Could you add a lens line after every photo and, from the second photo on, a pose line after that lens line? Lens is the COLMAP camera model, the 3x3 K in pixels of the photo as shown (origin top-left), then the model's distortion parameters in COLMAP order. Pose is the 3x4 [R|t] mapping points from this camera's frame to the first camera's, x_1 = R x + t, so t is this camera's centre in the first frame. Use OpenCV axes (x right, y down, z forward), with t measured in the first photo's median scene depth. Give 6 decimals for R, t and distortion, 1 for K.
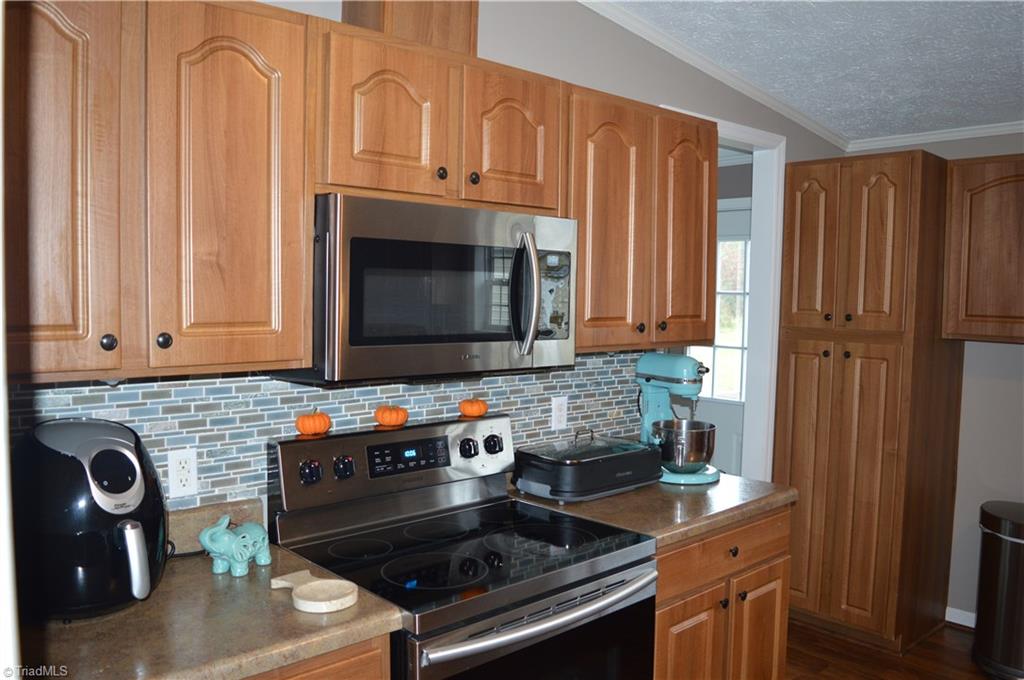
lens RADIAL K [[813.8, 0, 511.3], [0, 813.8, 345.6], [0, 0, 1]] dist [-0.100806, 0.029788]
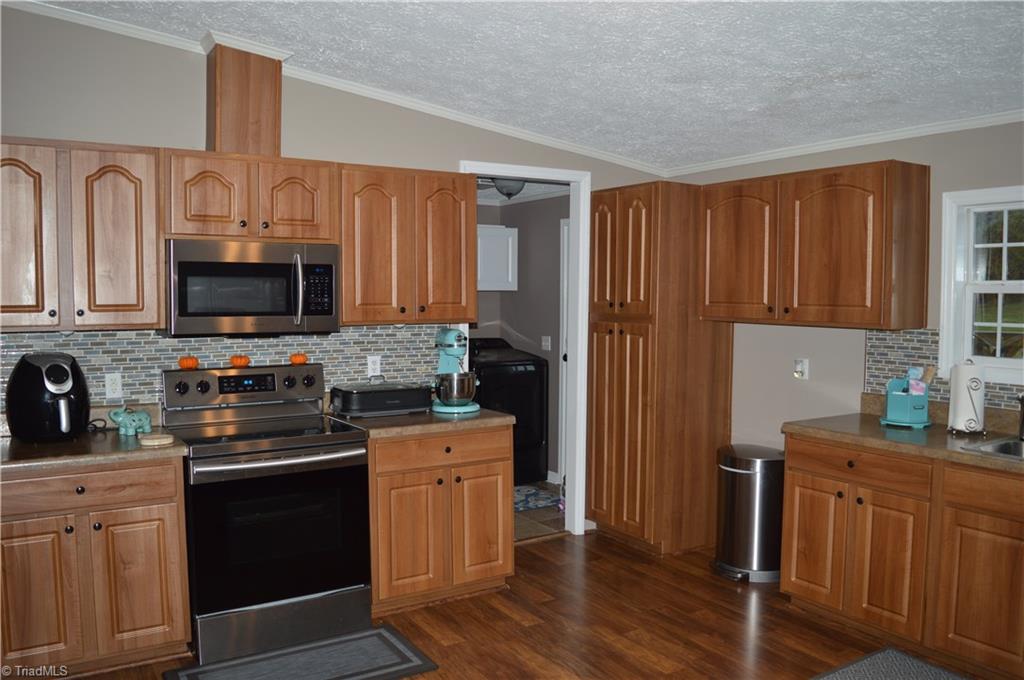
lens RADIAL K [[813.8, 0, 512.0], [0, 813.8, 345.7], [0, 0, 1]] dist [-0.100806, 0.029788]
pose [[0.985834, 0.000203, -0.167723, 0.588951], [-0.000578, 0.999997, -0.002186, 0.047496], [0.167723, 0.002252, 0.985832, -0.493381]]
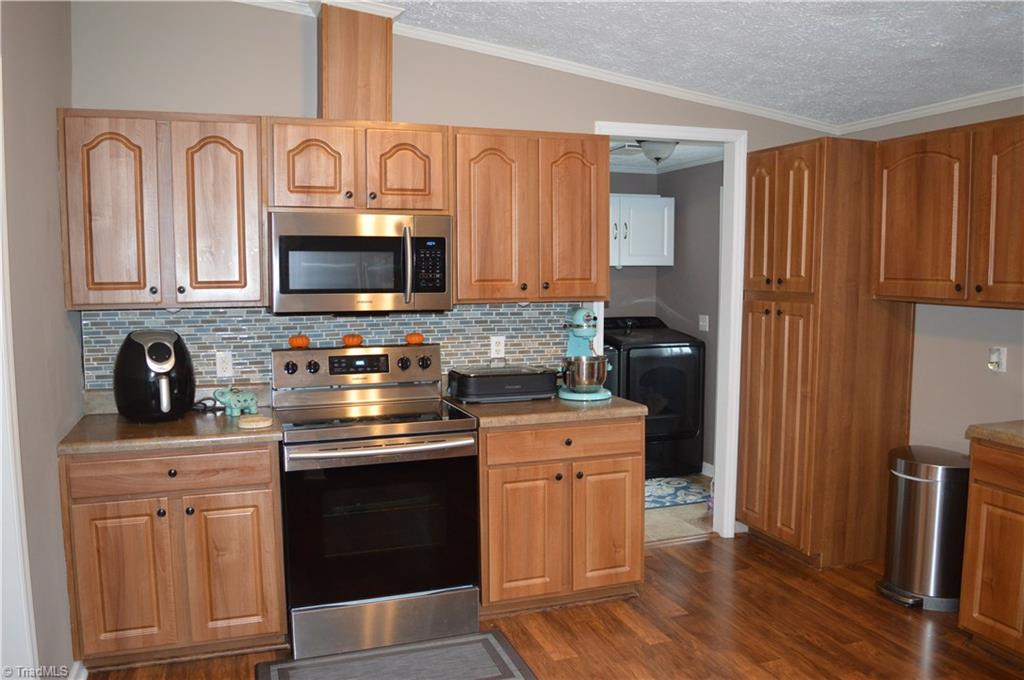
lens RADIAL K [[813.8, 0, 511.3], [0, 813.8, 345.3], [0, 0, 1]] dist [-0.100806, 0.029788]
pose [[0.923559, 0.020997, -0.382880, 0.643620], [-0.011027, 0.999541, 0.028217, 0.038759], [0.383297, -0.021838, 0.923367, -0.326835]]
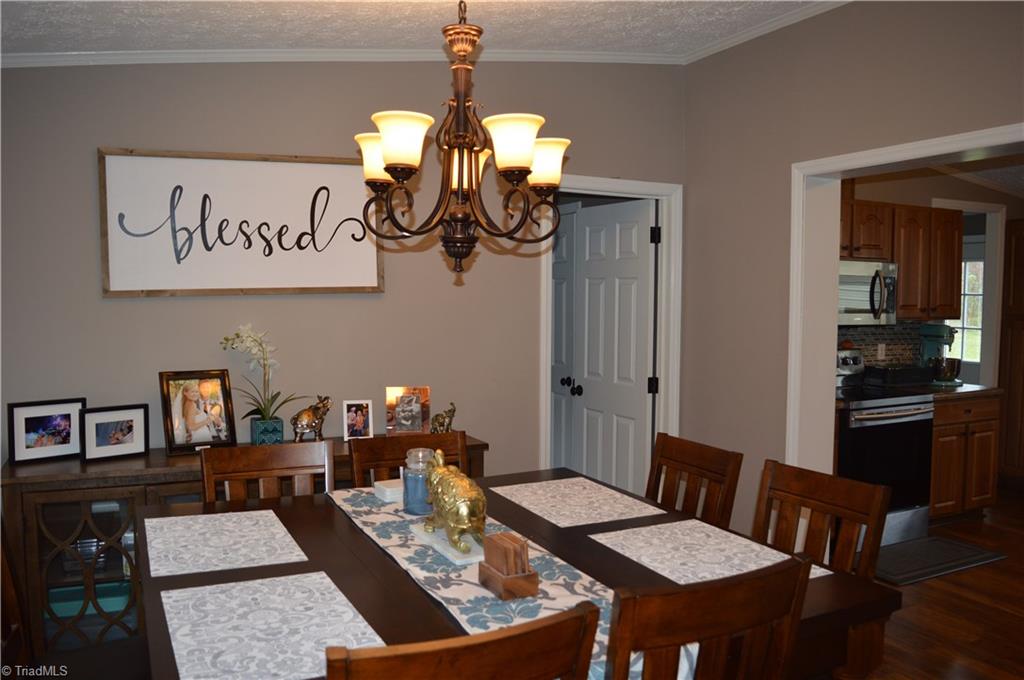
lens RADIAL K [[813.8, 0, 514.1], [0, 813.8, 345.5], [0, 0, 1]] dist [-0.100806, 0.029788]
pose [[0.963653, 0.007788, -0.267043, -0.309638], [-0.008568, 0.999962, -0.001754, 0.079855], [0.267019, 0.003979, 0.963683, -1.257321]]
